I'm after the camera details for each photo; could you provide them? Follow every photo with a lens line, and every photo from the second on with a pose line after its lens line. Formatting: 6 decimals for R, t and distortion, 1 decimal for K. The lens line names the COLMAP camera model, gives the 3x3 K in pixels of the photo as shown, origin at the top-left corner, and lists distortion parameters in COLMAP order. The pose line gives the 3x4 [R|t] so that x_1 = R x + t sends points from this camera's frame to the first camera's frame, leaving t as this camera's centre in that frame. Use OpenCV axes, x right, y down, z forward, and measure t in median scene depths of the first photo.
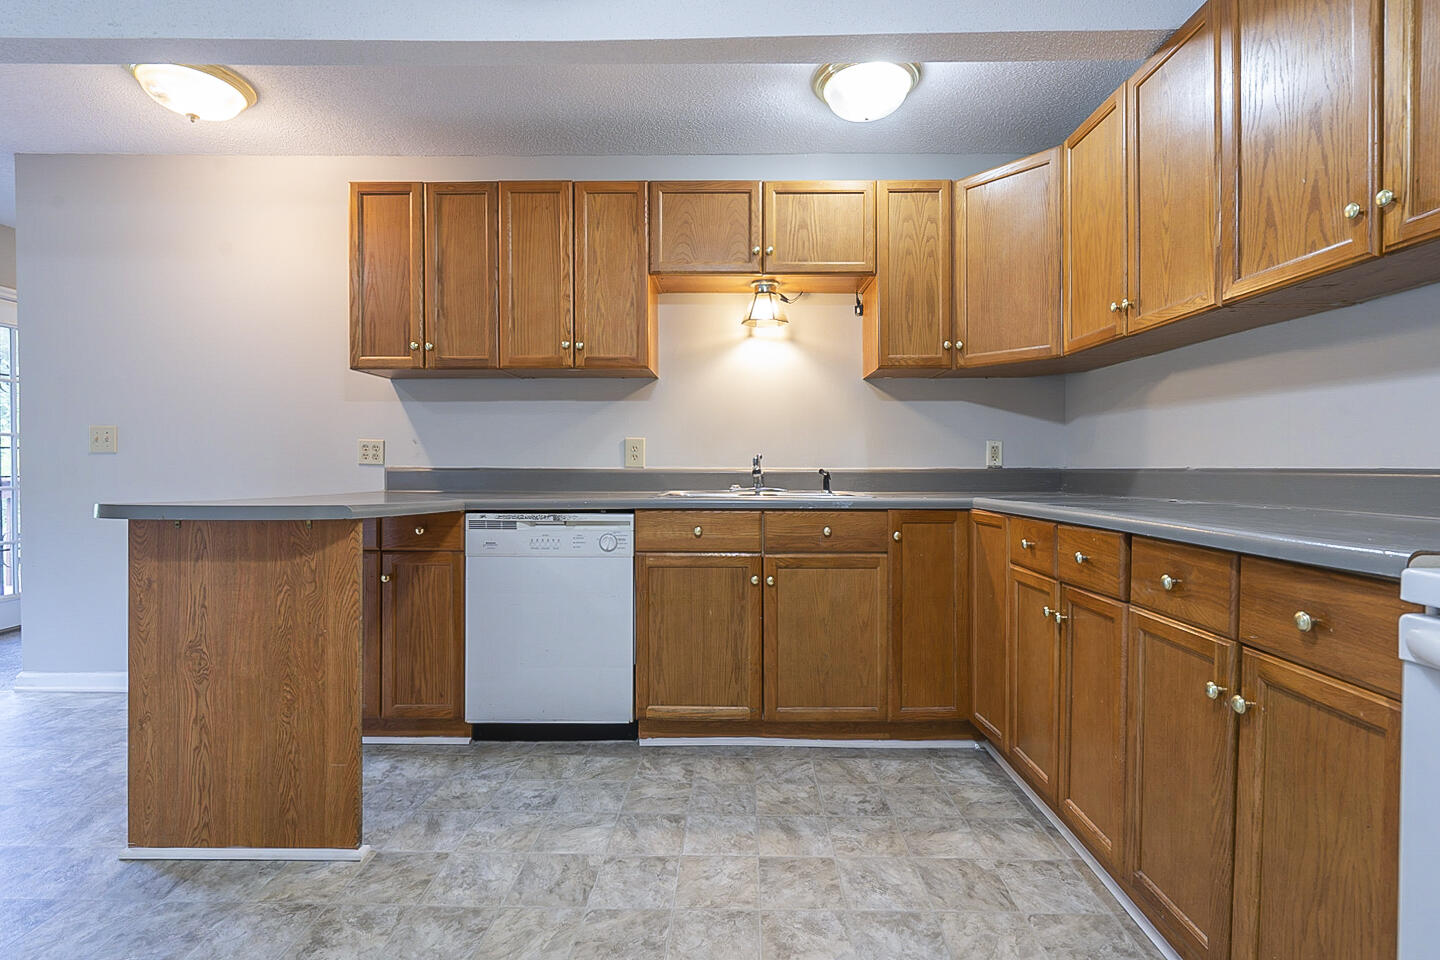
lens RADIAL K [[659.0, 0, 728.3], [0, 659.0, 472.3], [0, 0, 1]] dist [0.003826, 0.000490]
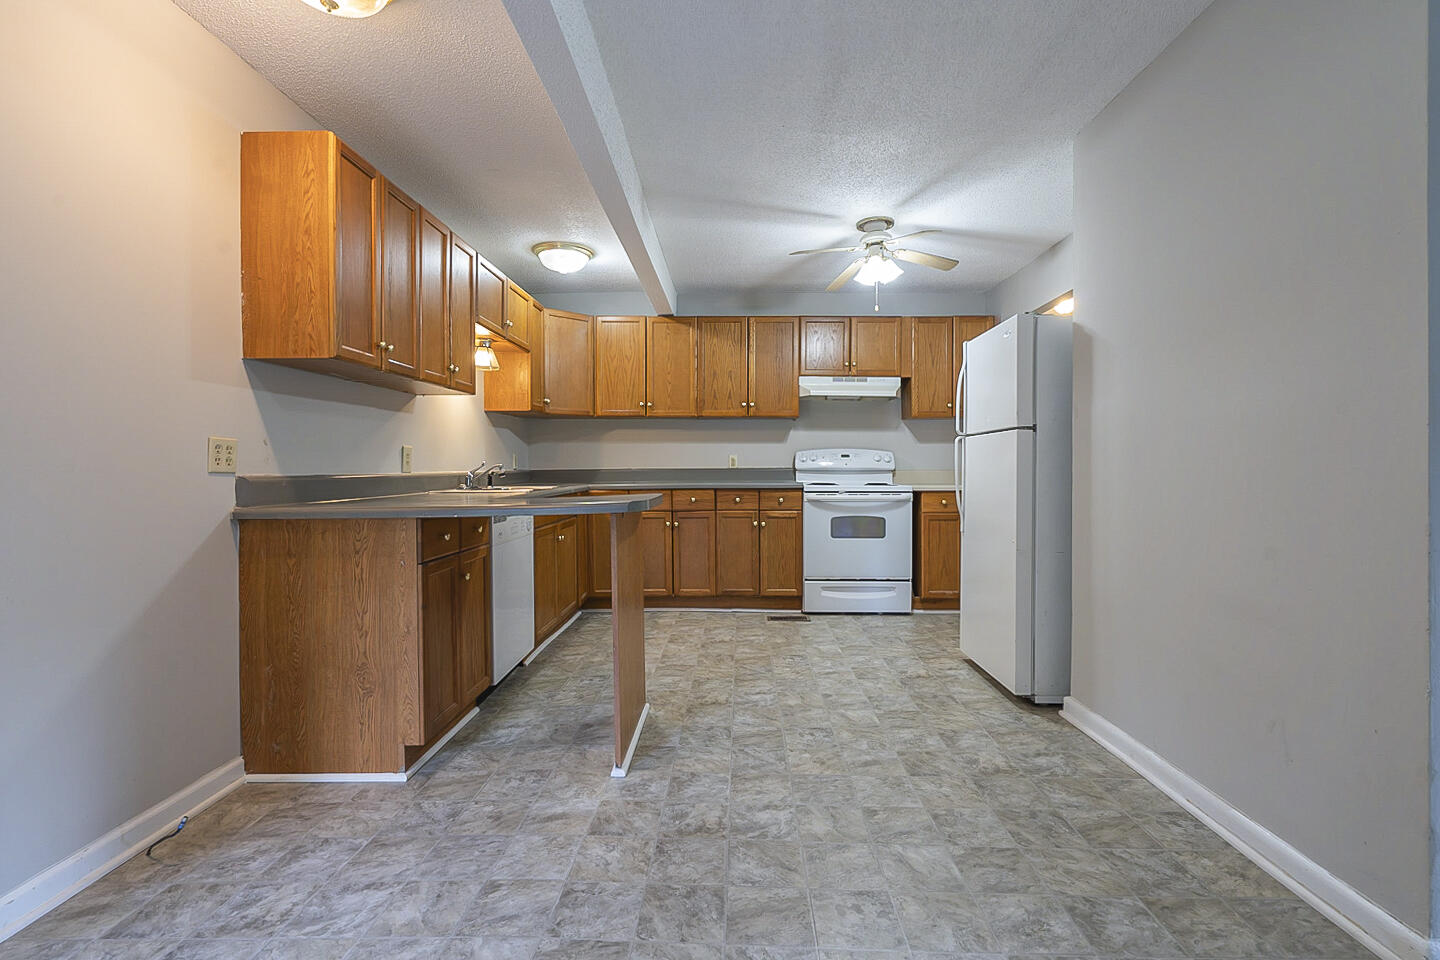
lens RADIAL K [[659.0, 0, 733.6], [0, 659.0, 474.3], [0, 0, 1]] dist [0.003826, 0.000490]
pose [[-0.011815, -0.015422, 0.999811, -1.585770], [0.014112, 0.999779, 0.015589, -0.016816], [-0.999831, 0.014294, -0.011595, 0.571196]]
